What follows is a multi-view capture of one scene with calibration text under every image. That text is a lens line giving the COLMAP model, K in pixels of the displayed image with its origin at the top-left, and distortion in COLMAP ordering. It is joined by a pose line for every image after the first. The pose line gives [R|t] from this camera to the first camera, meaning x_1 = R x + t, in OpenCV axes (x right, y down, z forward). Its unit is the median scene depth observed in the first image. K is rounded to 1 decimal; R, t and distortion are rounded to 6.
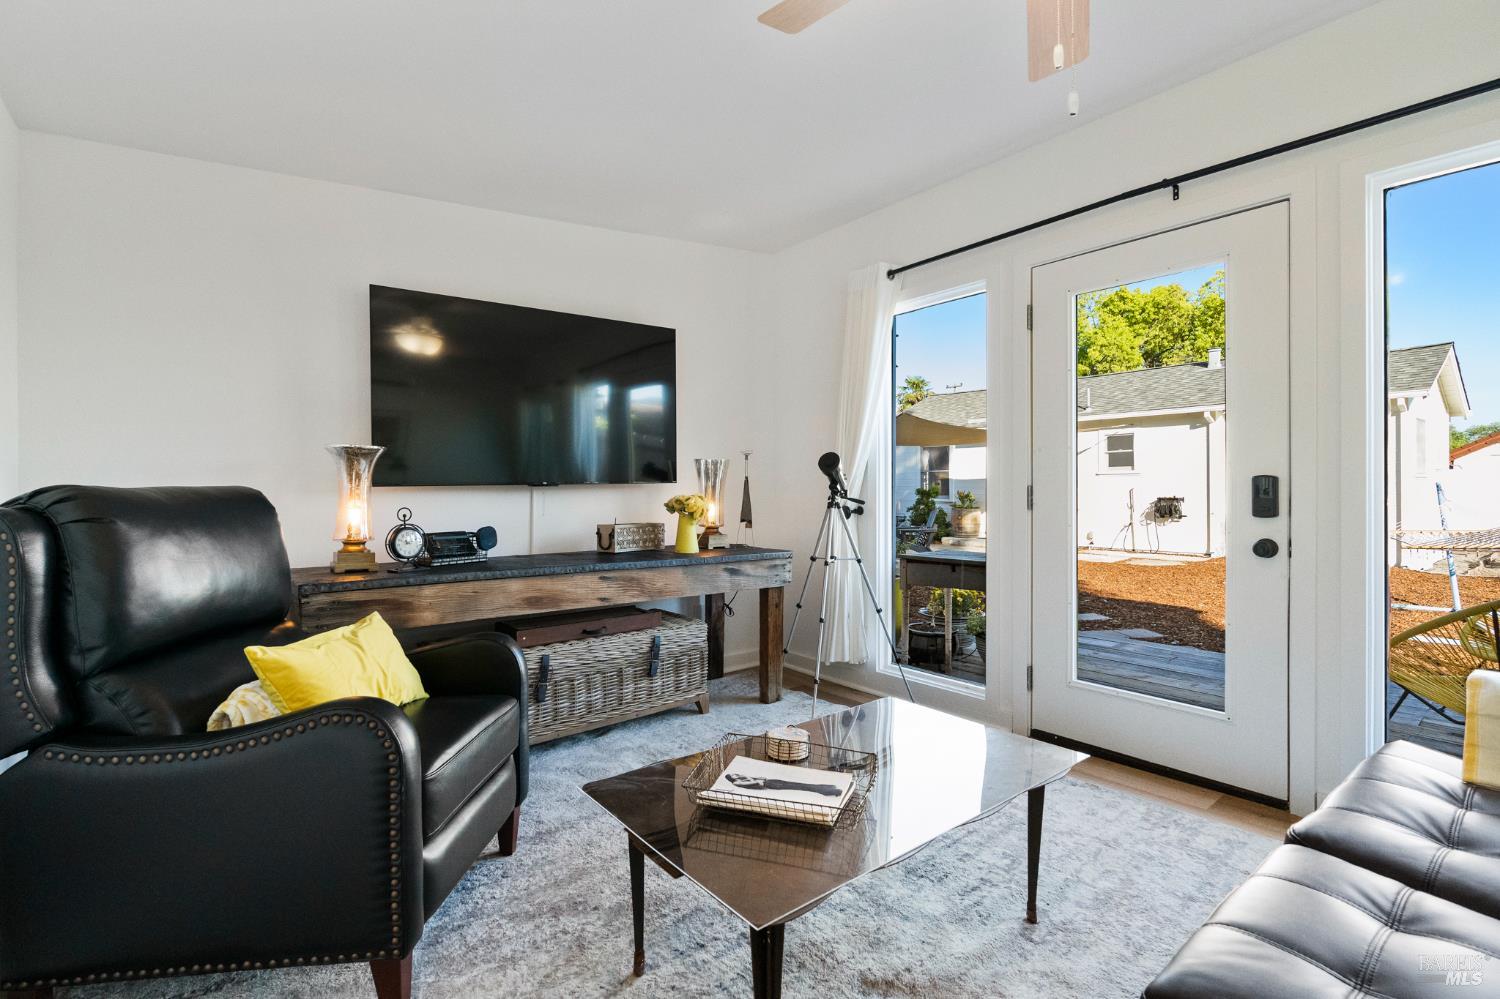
lens RADIAL K [[664.9, 0, 750.0], [0, 664.9, 499.5], [0, 0, 1]] dist [0.001095, 0.000055]
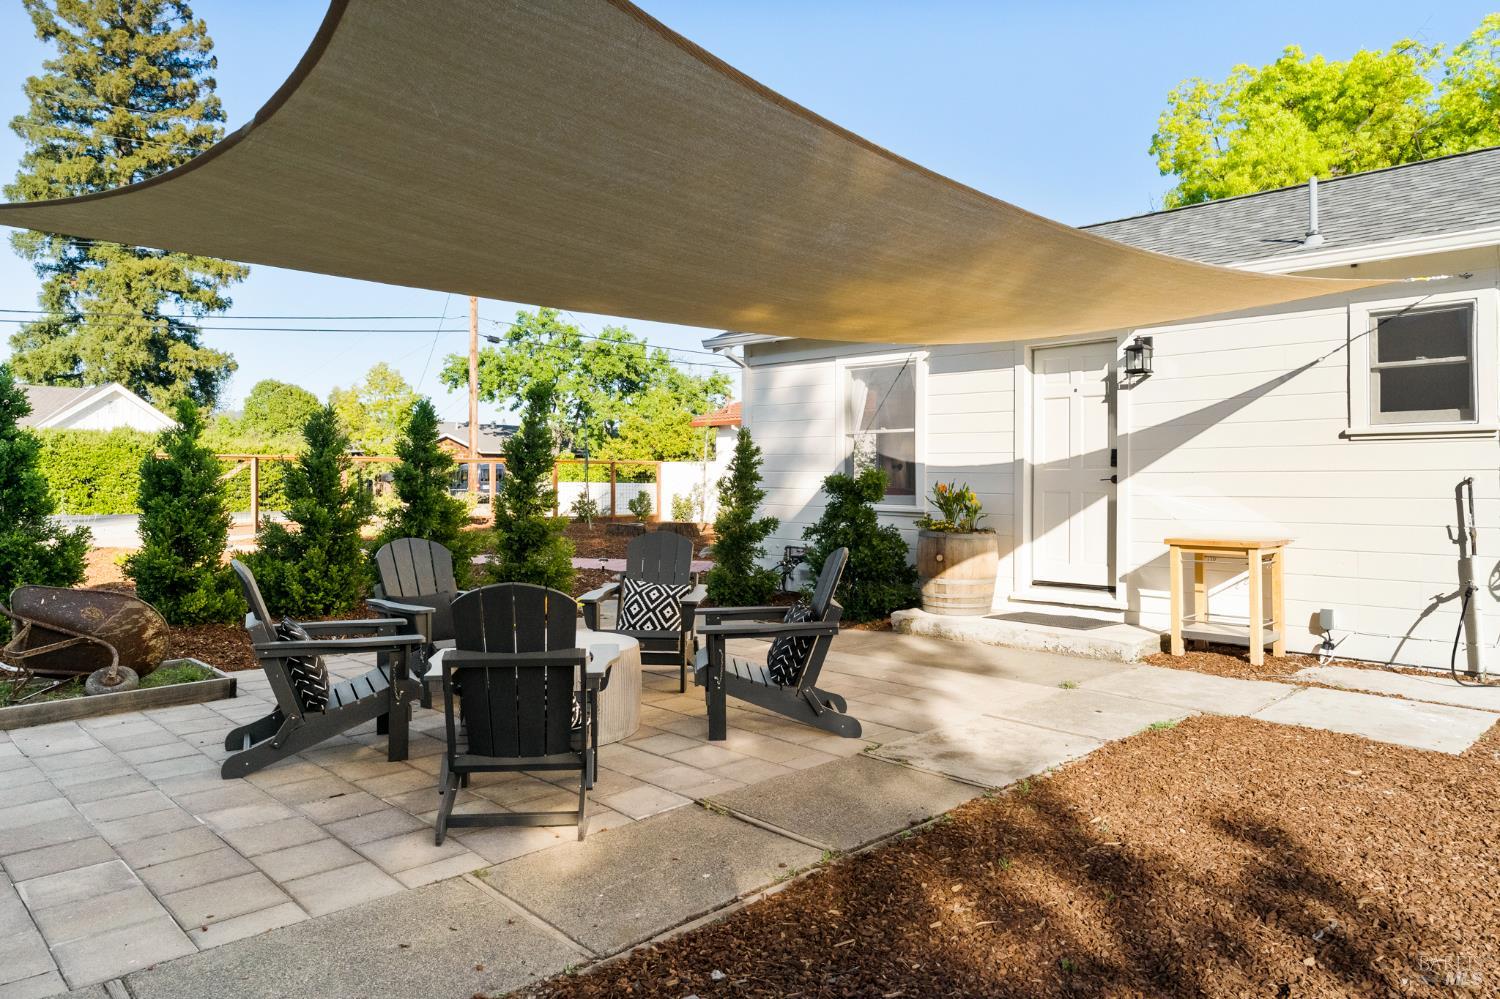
lens RADIAL K [[993.7, 0, 750.0], [0, 993.7, 499.5], [0, 0, 1]] dist [-0.002552, -0.000874]
pose [[0.993817, 0.011021, 0.110483, 0.145955], [-0.010553, 0.999933, -0.004815, -0.000271], [-0.110529, 0.003619, 0.993866, 0.452719]]
